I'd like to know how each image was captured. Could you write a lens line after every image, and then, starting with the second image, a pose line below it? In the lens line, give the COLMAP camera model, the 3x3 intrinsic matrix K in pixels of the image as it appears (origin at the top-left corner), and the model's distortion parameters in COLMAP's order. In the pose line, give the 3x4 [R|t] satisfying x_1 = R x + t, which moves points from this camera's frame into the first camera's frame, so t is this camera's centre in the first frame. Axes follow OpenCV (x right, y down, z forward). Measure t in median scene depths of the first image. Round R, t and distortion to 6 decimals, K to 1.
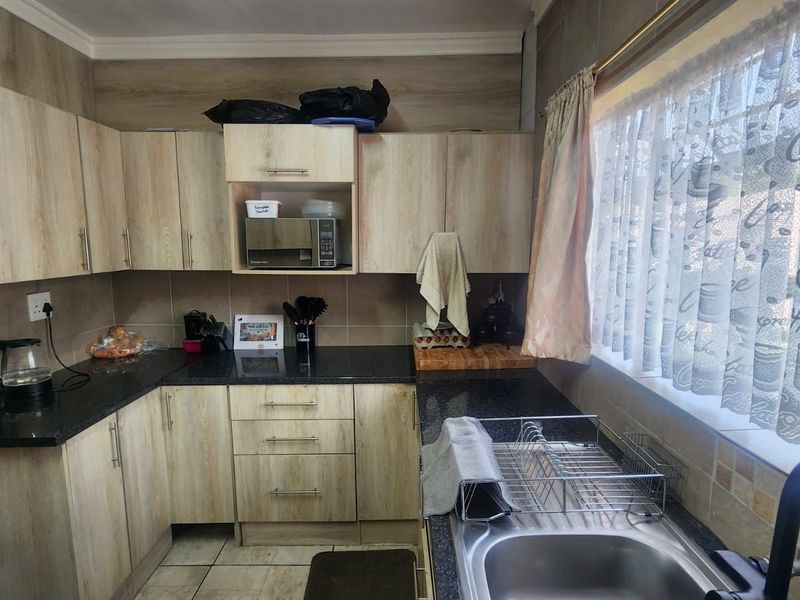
lens RADIAL K [[444.0, 0, 398.9], [0, 444.0, 299.3], [0, 0, 1]] dist [0.003542, 0.000794]
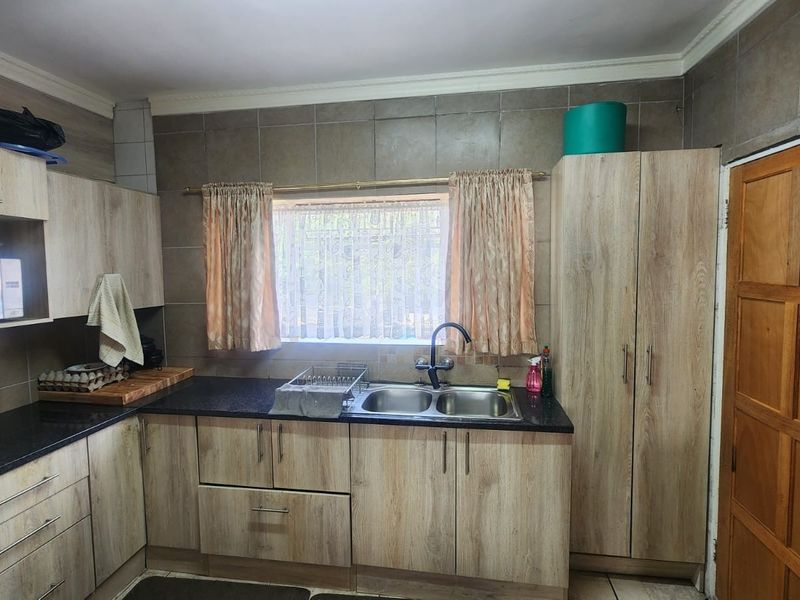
lens RADIAL K [[444.0, 0, 395.4], [0, 444.0, 299.4], [0, 0, 1]] dist [0.003542, 0.000794]
pose [[0.161087, -0.068850, 0.984536, -0.871131], [0.145140, 0.988370, 0.045371, -0.040897], [-0.976210, 0.135587, 0.169206, 0.166911]]
